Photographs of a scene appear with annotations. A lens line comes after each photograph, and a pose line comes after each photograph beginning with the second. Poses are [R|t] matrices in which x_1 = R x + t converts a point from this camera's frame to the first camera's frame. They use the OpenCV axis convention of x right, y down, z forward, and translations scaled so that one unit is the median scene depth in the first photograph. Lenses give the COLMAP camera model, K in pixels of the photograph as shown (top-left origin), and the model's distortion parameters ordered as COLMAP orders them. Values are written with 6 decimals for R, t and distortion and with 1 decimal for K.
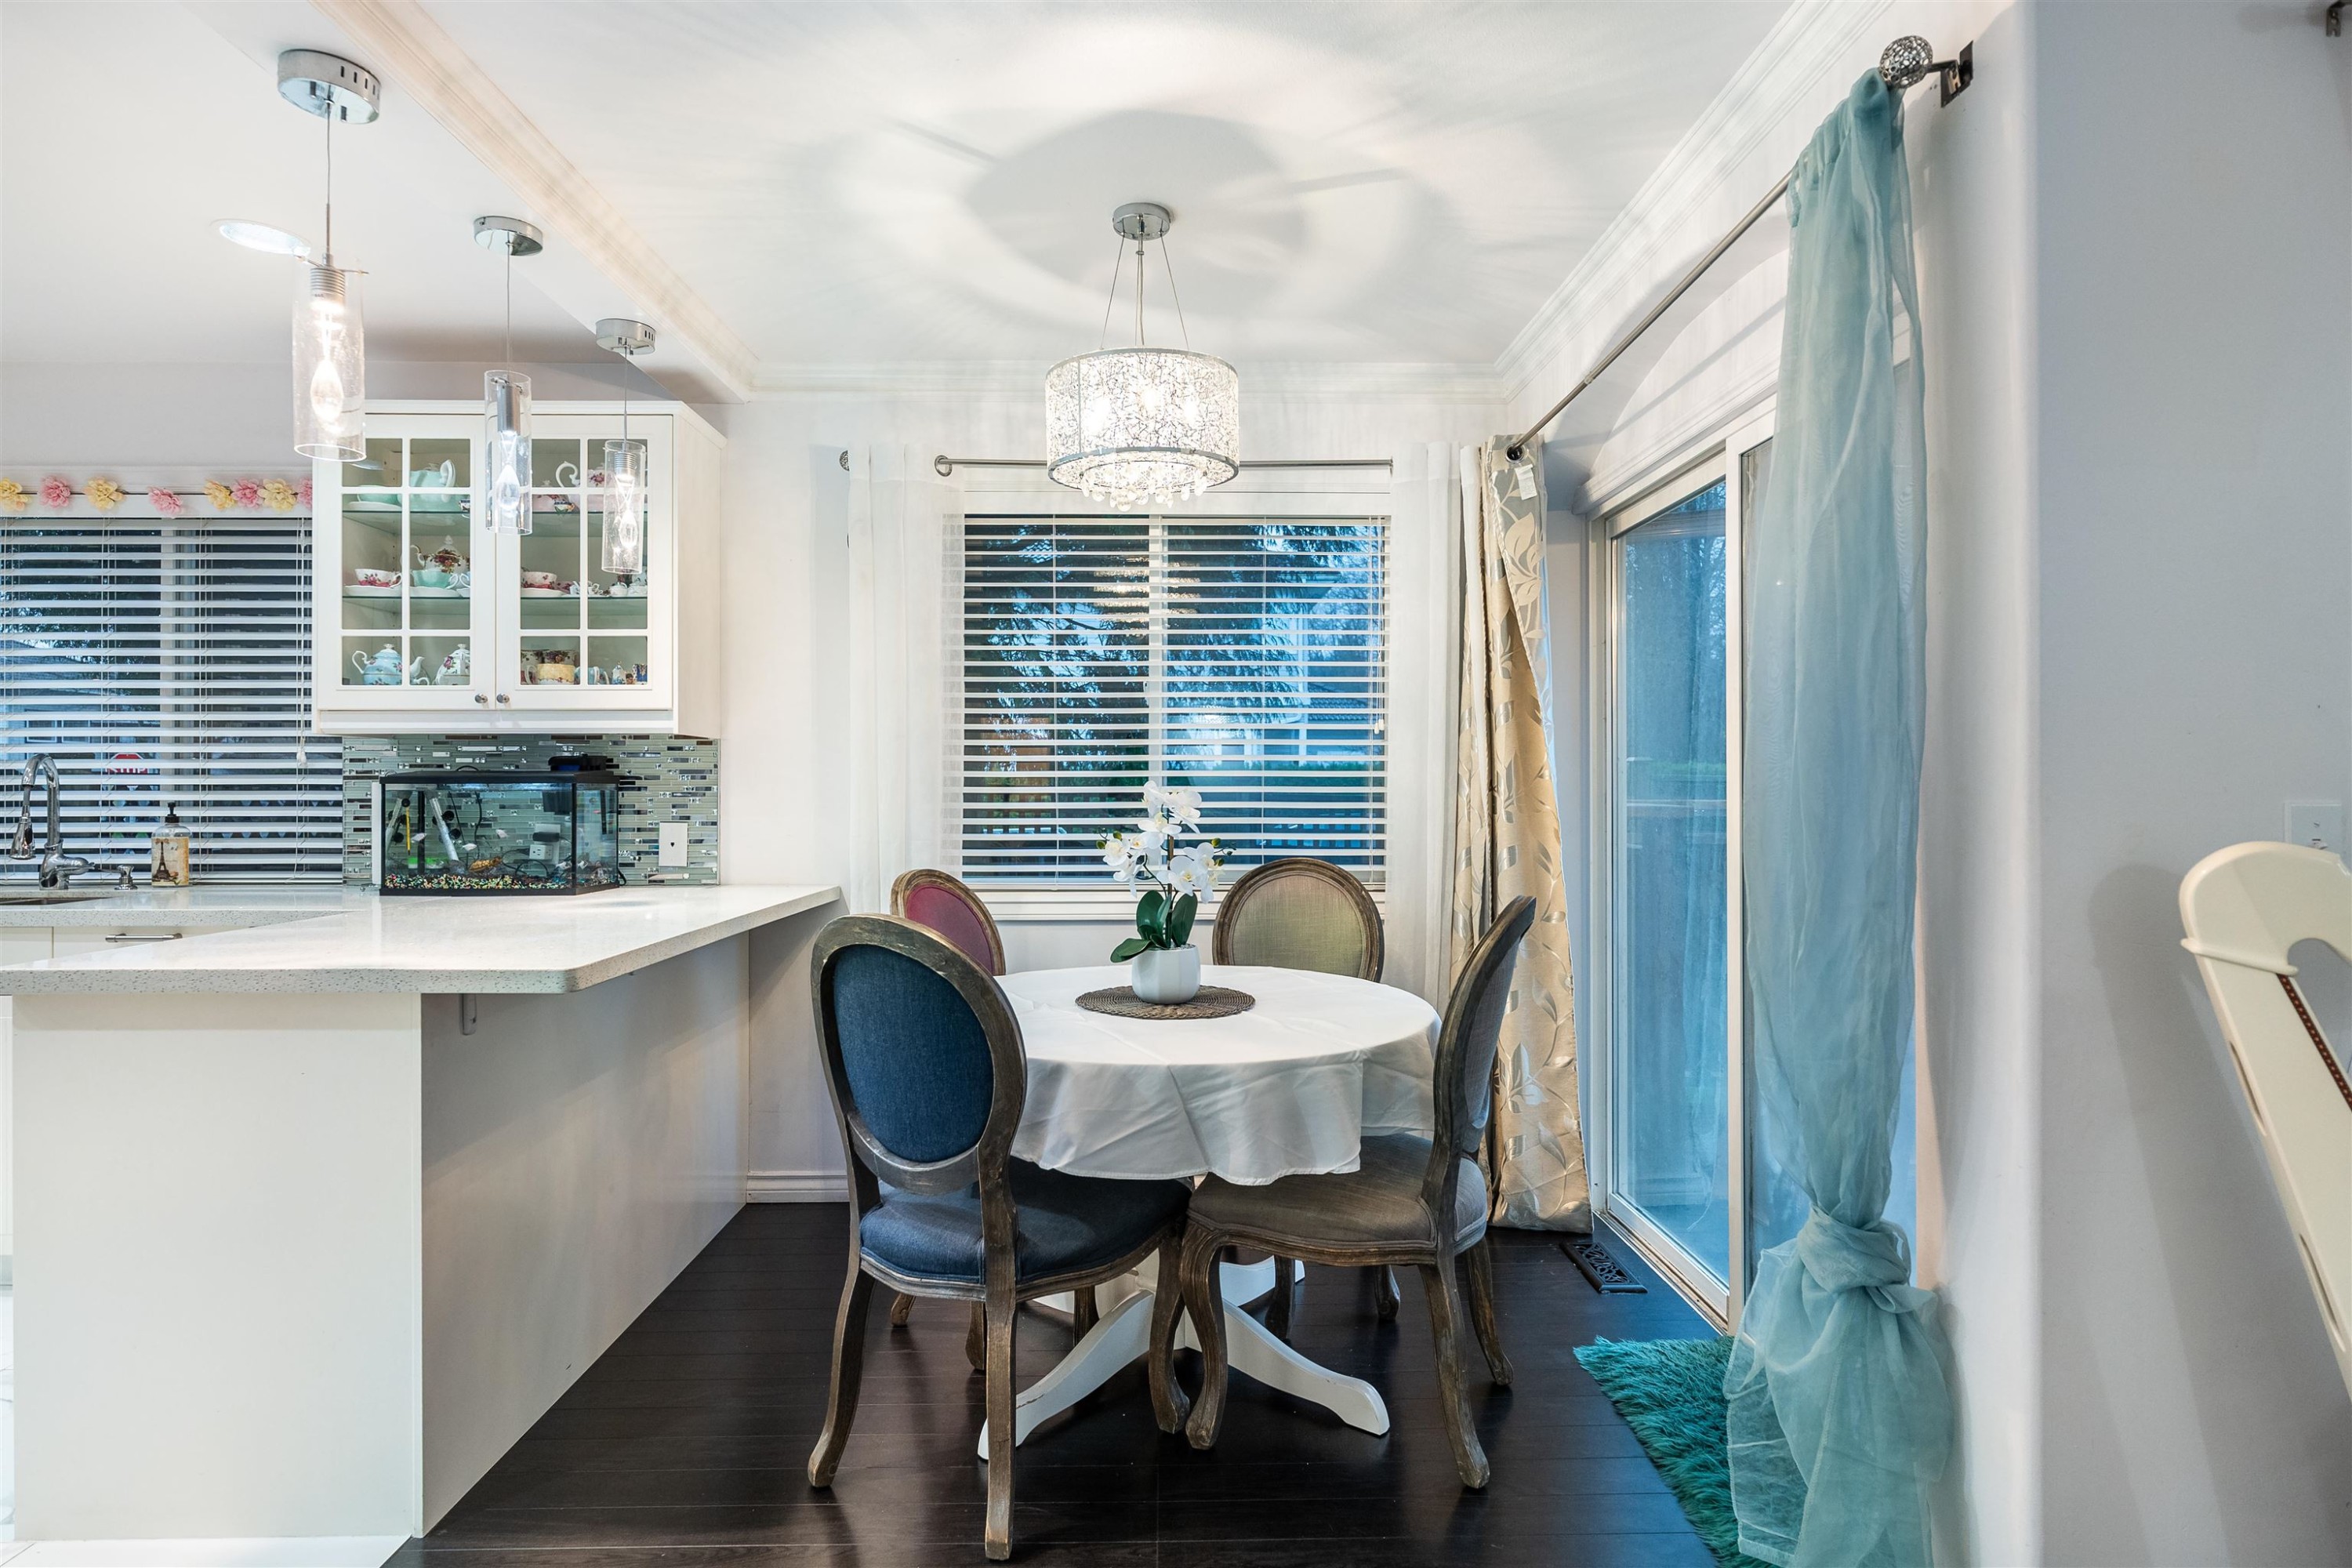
lens RADIAL K [[1231.0, 0, 1179.0], [0, 1231.0, 776.4], [0, 0, 1]] dist [-0.002473, -0.002745]
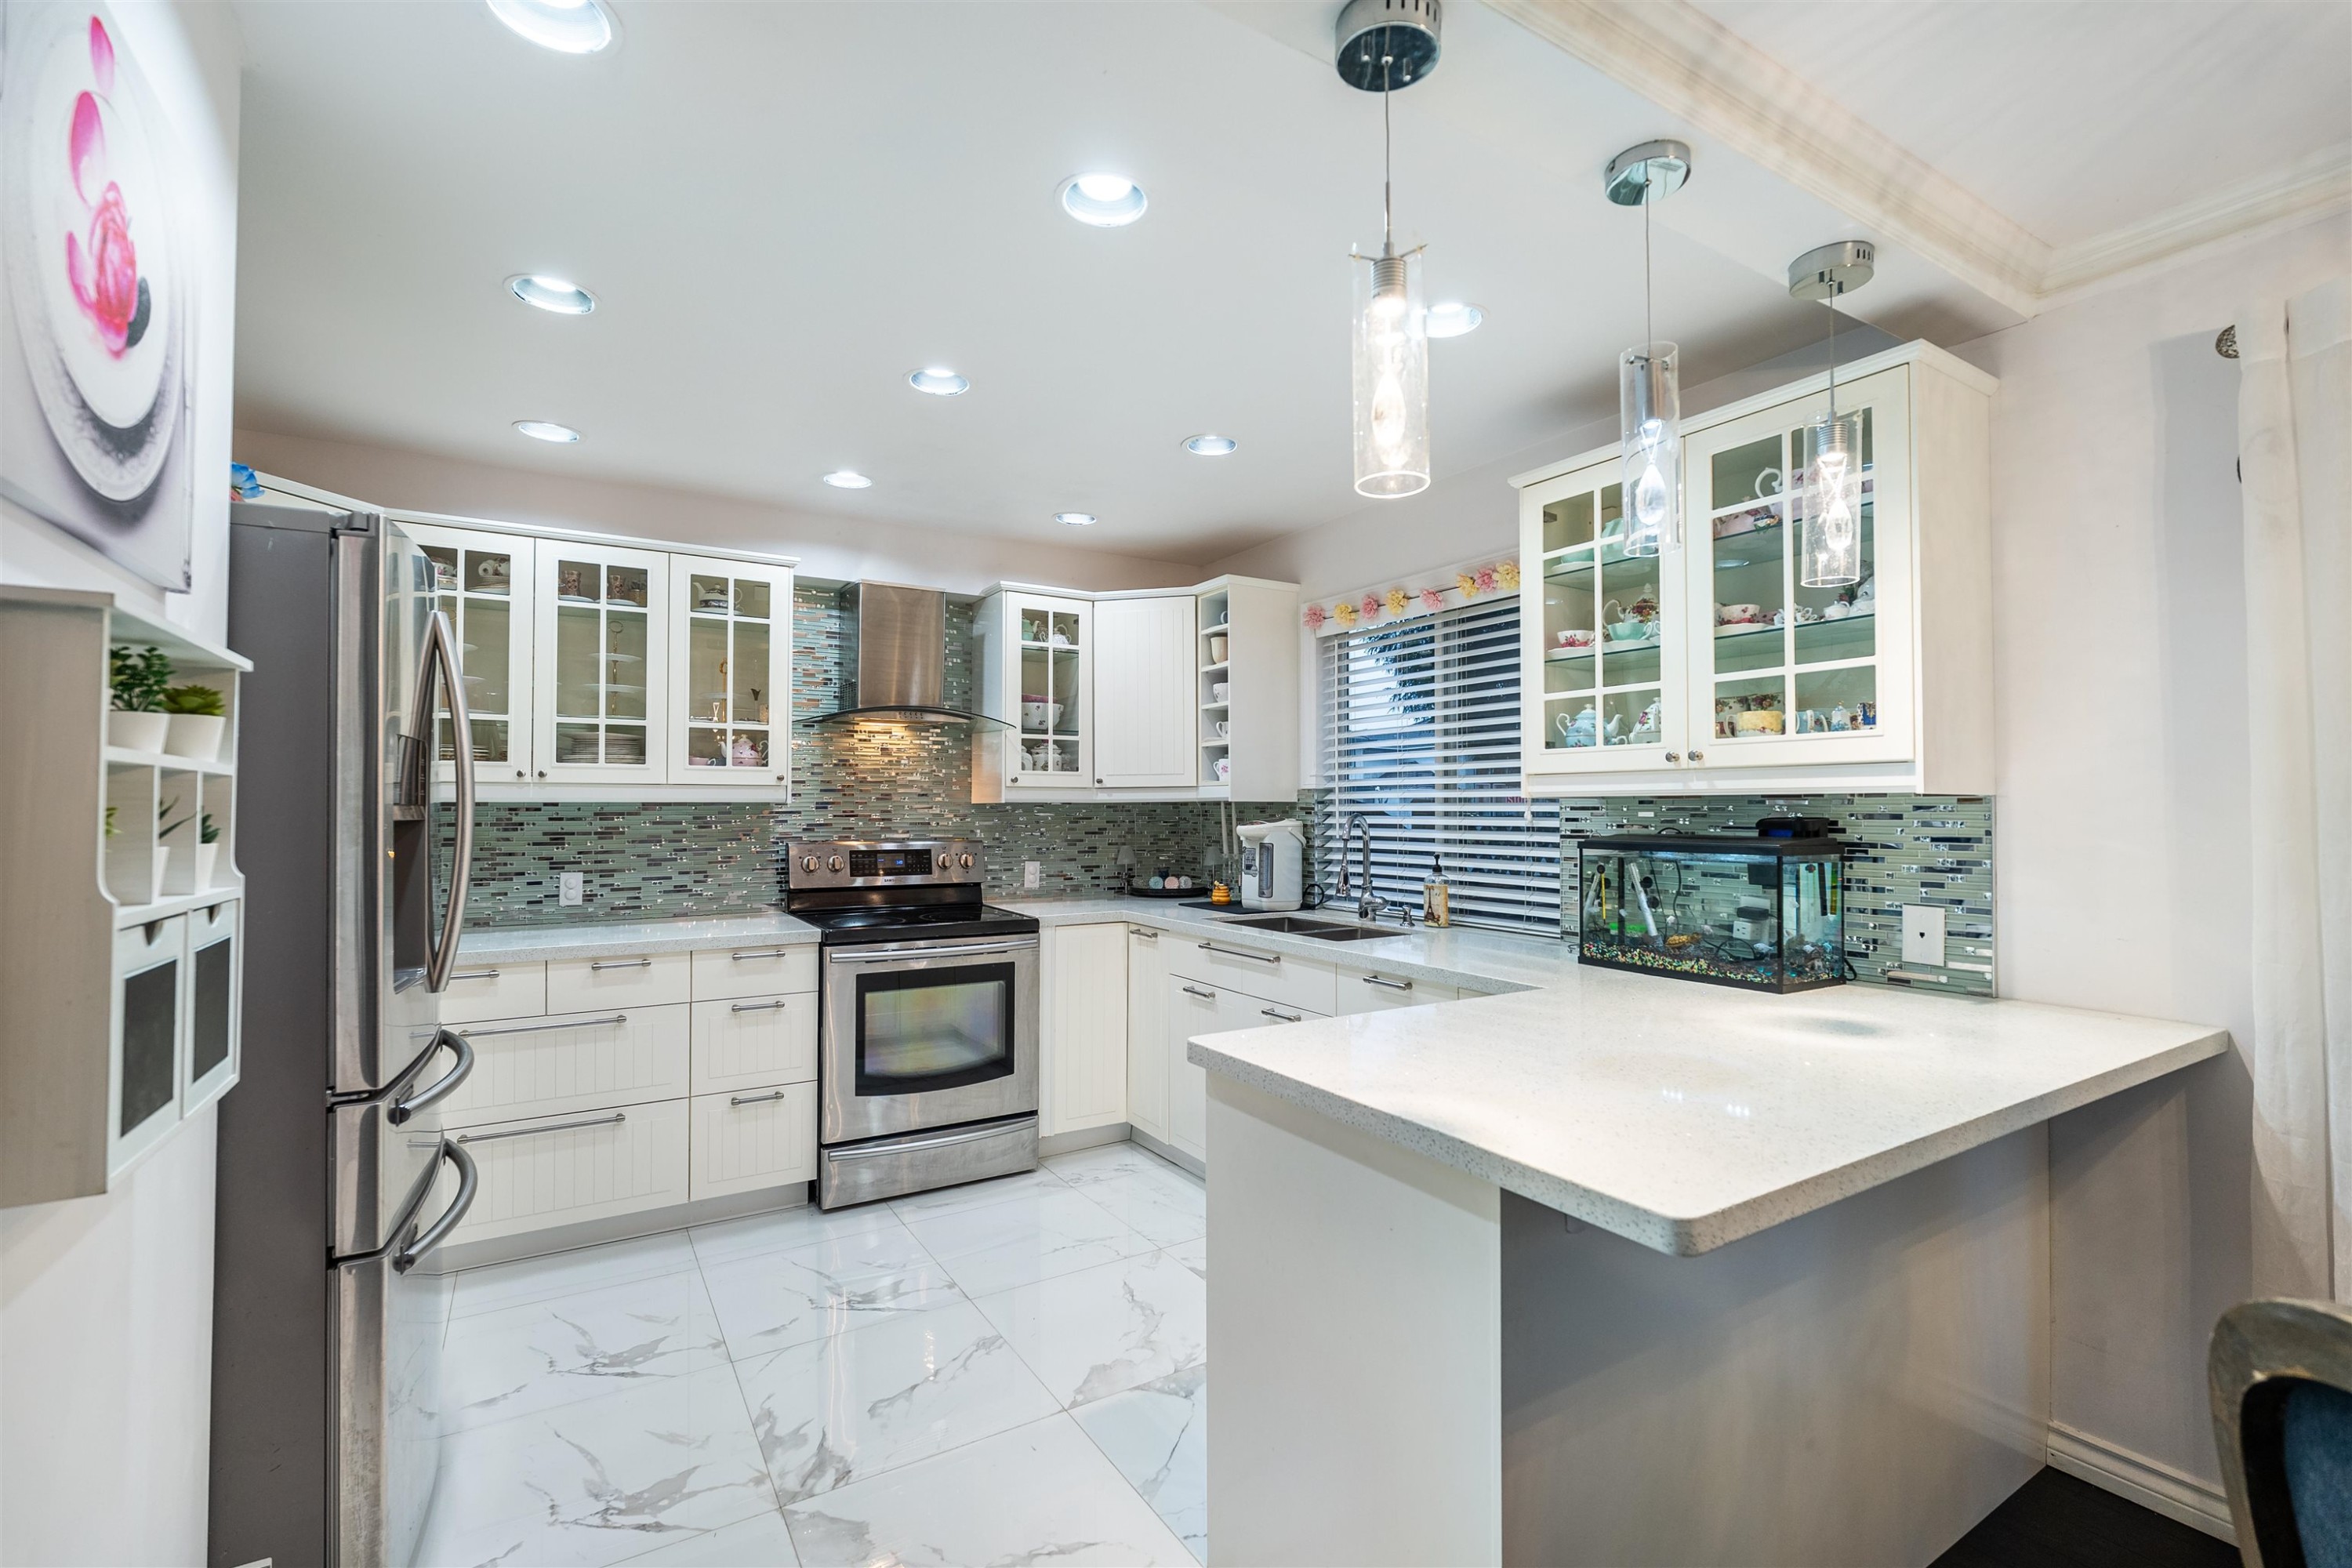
lens RADIAL K [[1027.0, 0, 1167.5], [0, 1027.0, 787.4], [0, 0, 1]] dist [-0.005413, 0.000158]
pose [[0.498727, -0.013592, -0.866652, -0.101565], [0.003393, 0.999900, -0.013730, -0.030929], [0.866752, 0.003907, 0.498723, 0.300557]]
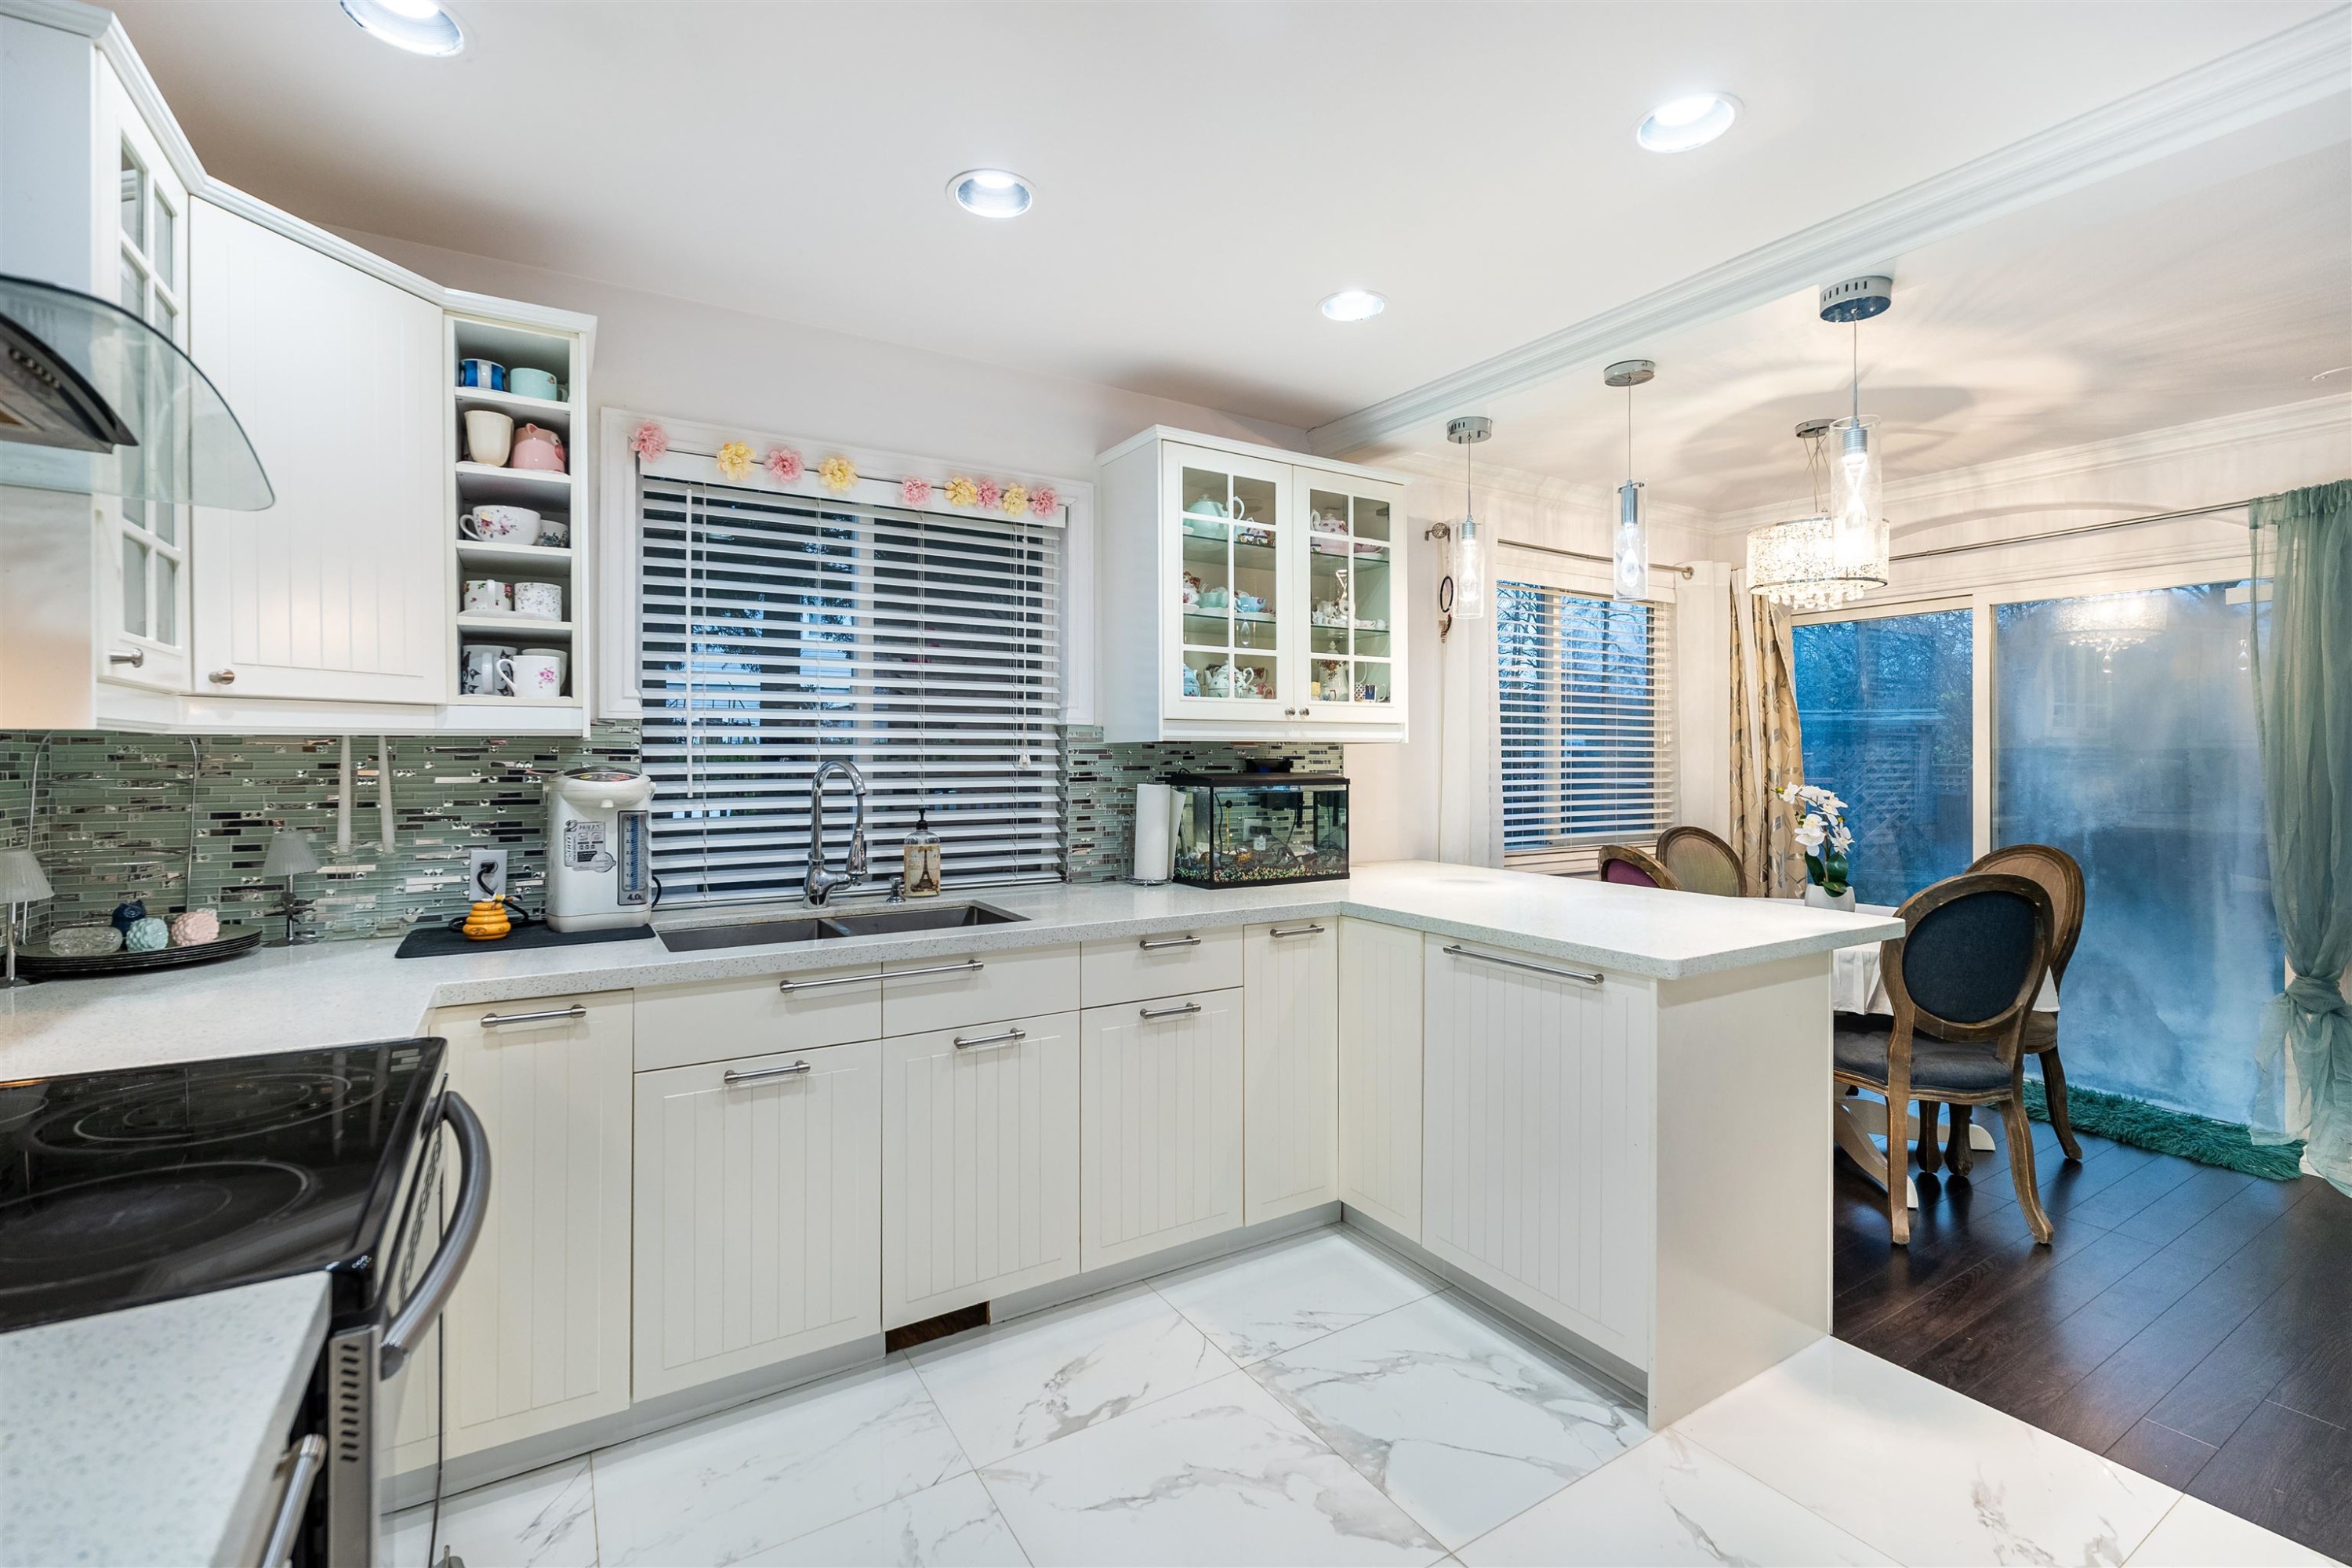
lens RADIAL K [[1027.0, 0, 1180.0], [0, 1027.0, 753.3], [0, 0, 1]] dist [-0.005413, 0.000158]
pose [[0.863796, 0.003018, 0.503832, -1.105038], [-0.005556, 0.999978, 0.003536, -0.026211], [-0.503810, -0.005854, 0.863794, 0.213979]]
